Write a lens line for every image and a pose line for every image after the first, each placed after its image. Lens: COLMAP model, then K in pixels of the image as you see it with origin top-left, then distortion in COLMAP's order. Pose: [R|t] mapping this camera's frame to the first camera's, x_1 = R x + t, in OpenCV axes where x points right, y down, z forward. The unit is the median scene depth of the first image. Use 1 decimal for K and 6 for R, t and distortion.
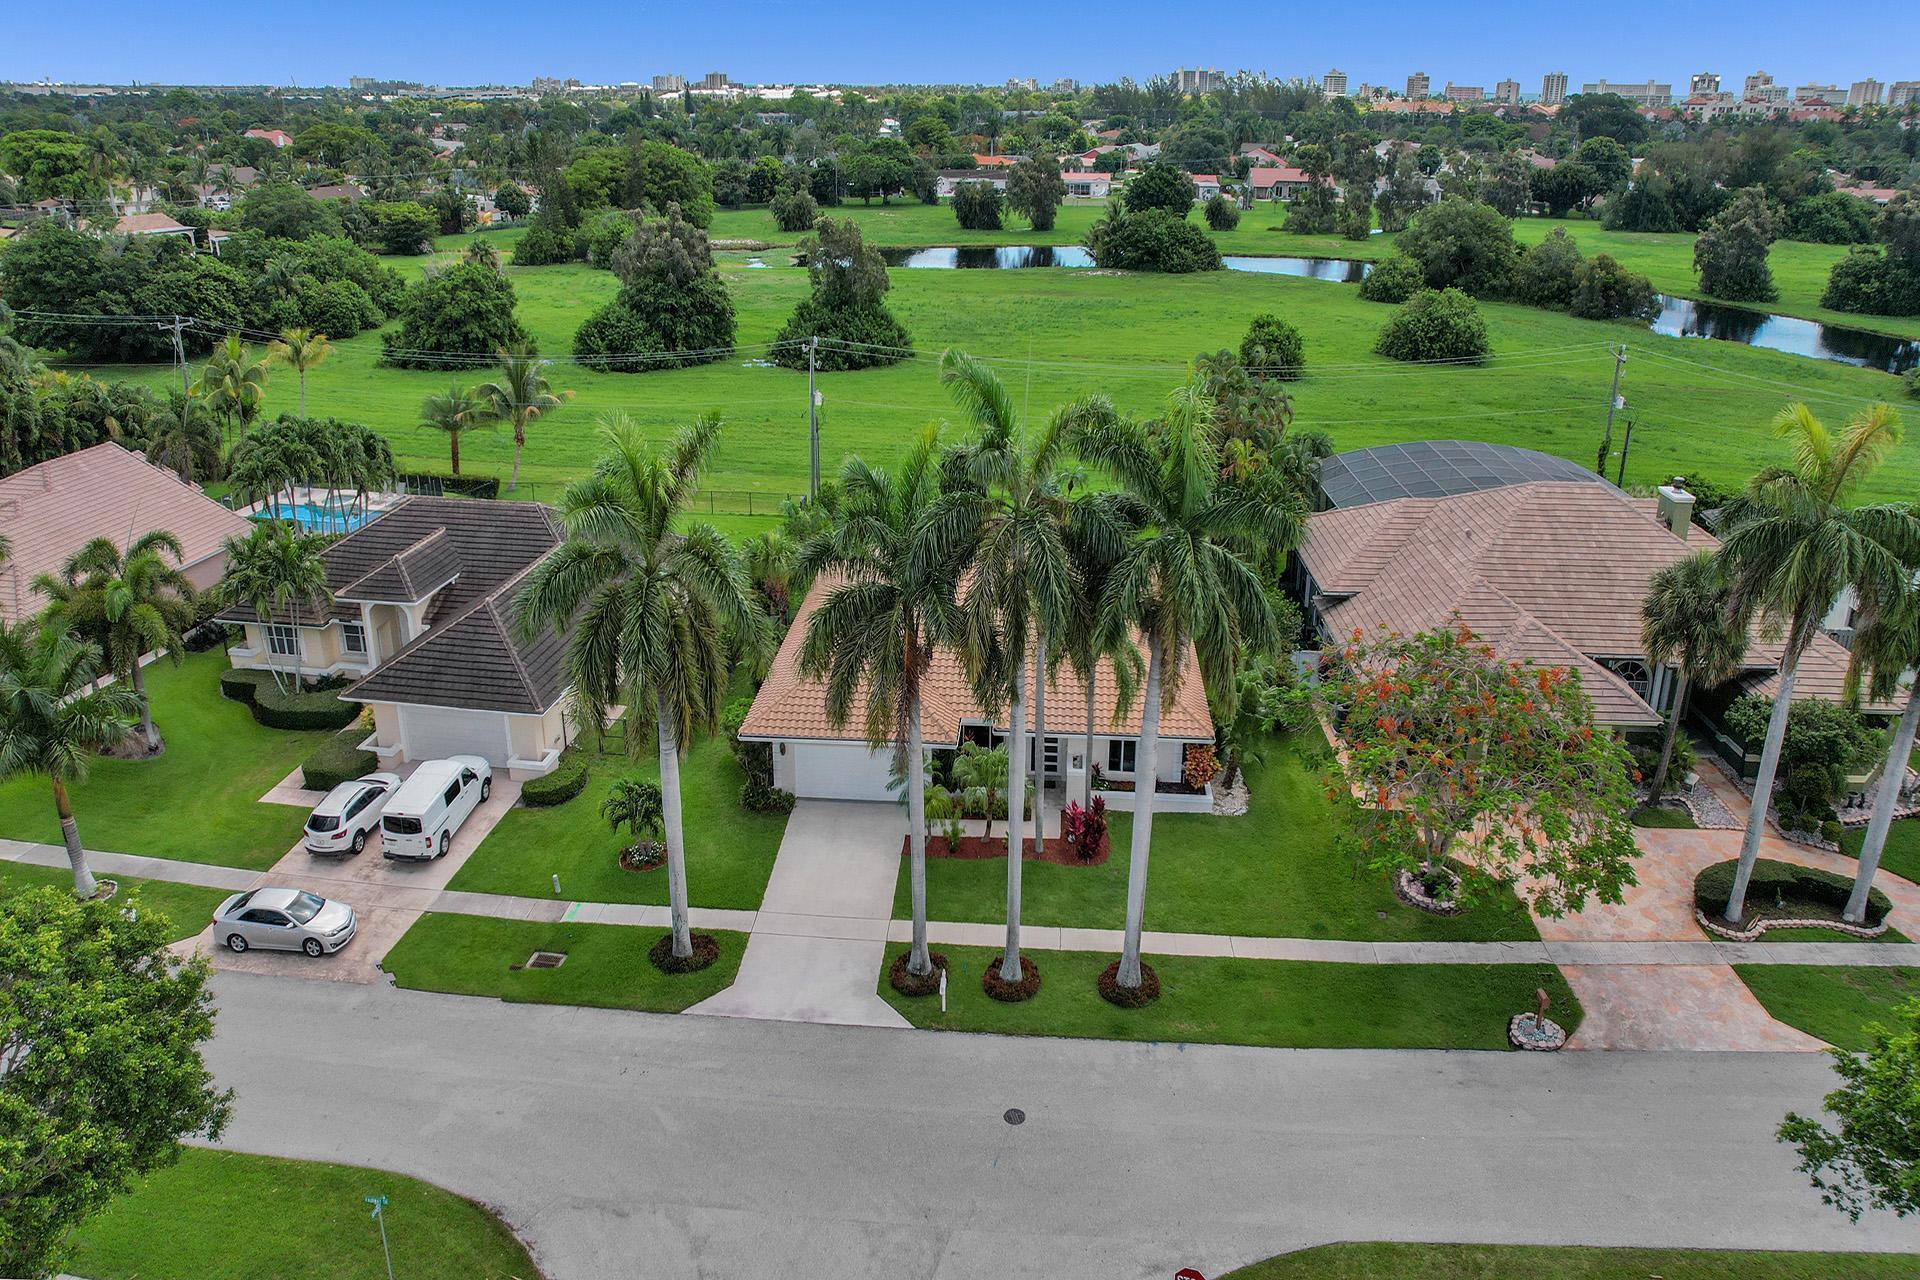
lens RADIAL K [[1248.4, 0, 935.5], [0, 1248.4, 598.0], [0, 0, 1]] dist [-0.062328, 0.050471]
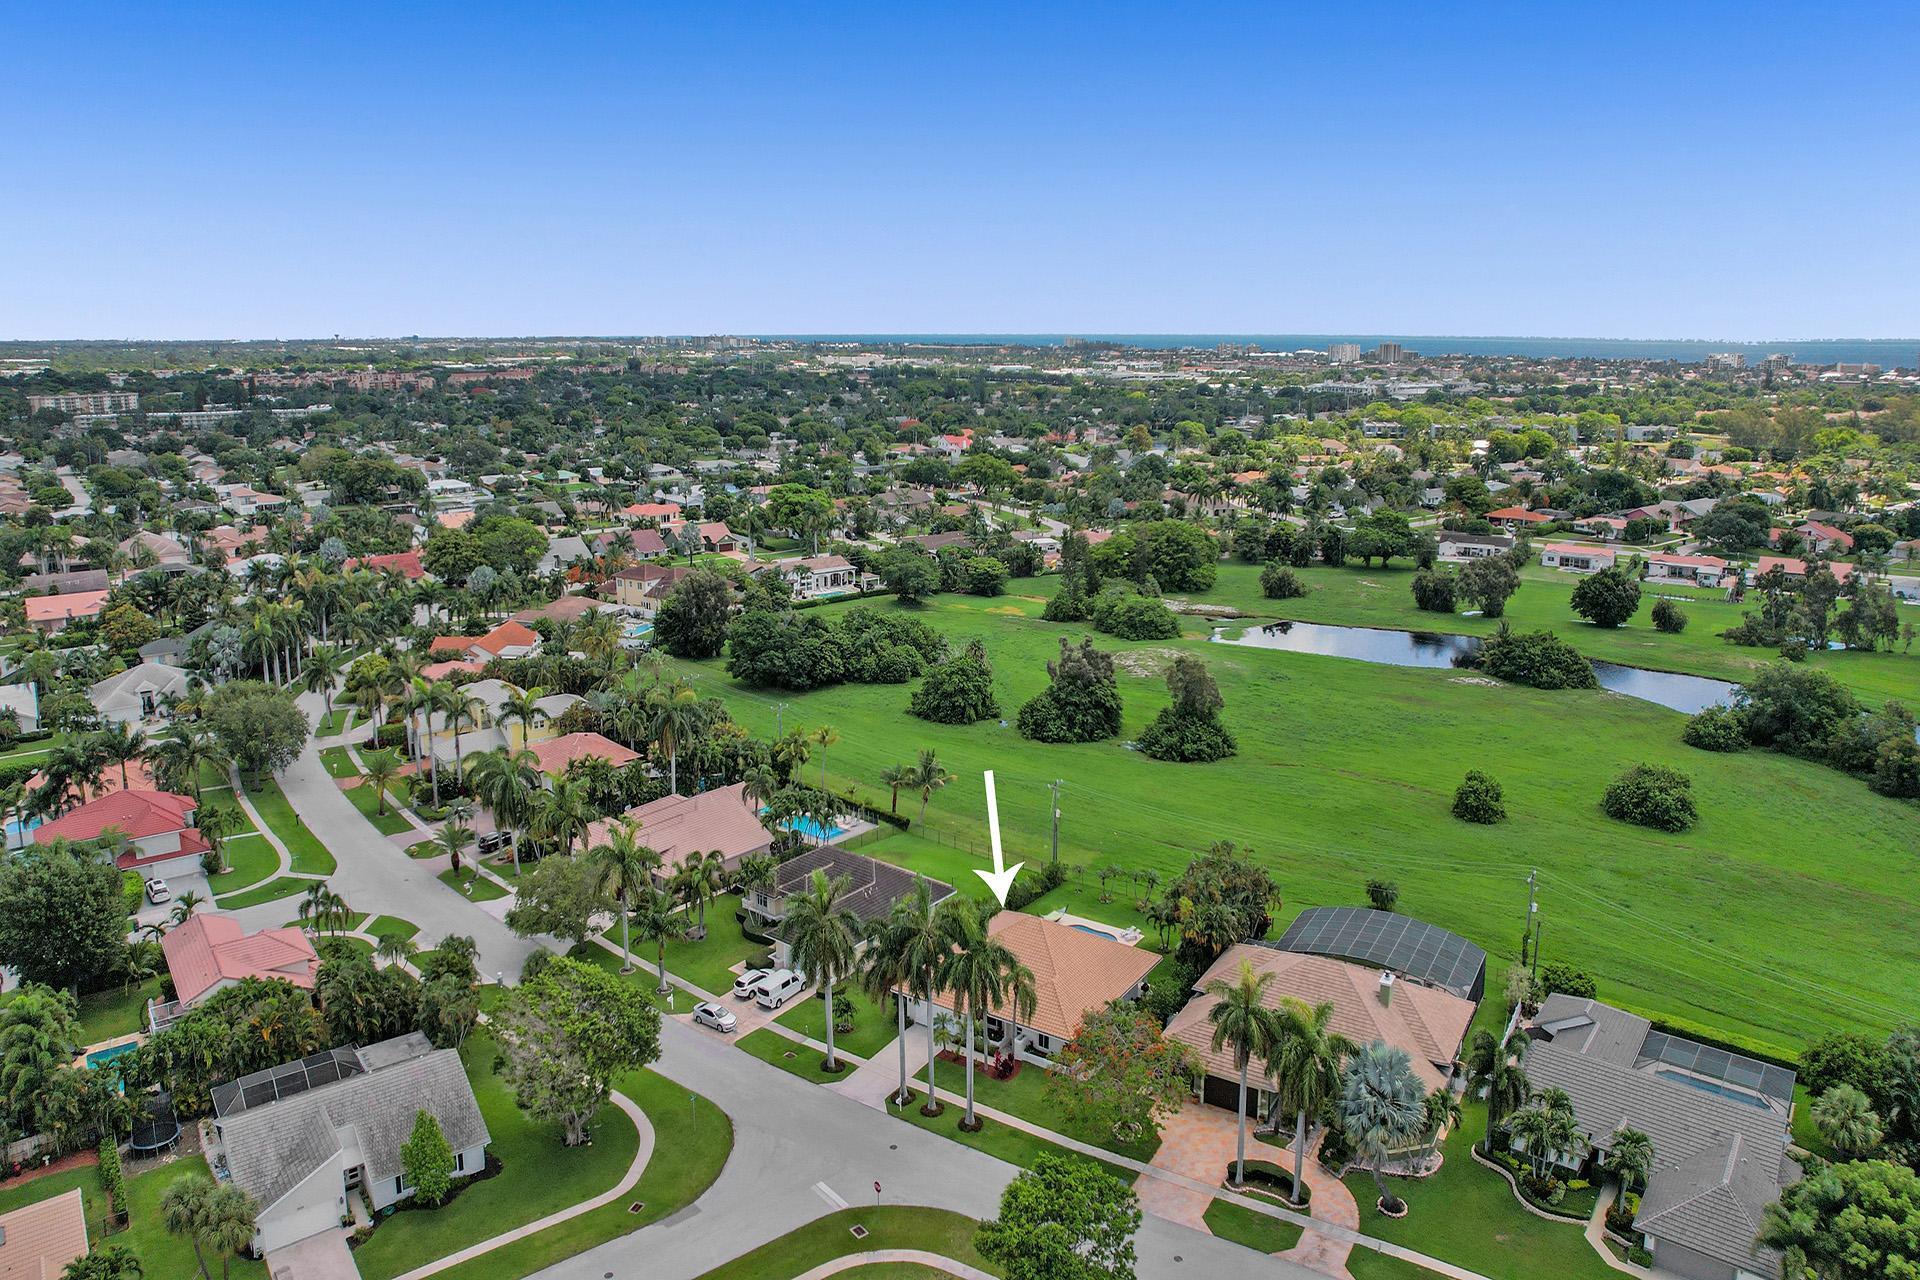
lens RADIAL K [[1248.4, 0, 935.5], [0, 1248.4, 598.0], [0, 0, 1]] dist [-0.062328, 0.050471]
pose [[0.869675, 0.088693, -0.485592, 0.613648], [-0.179681, 0.973119, -0.144062, -0.177014], [0.459762, 0.212539, 0.862234, -0.715138]]
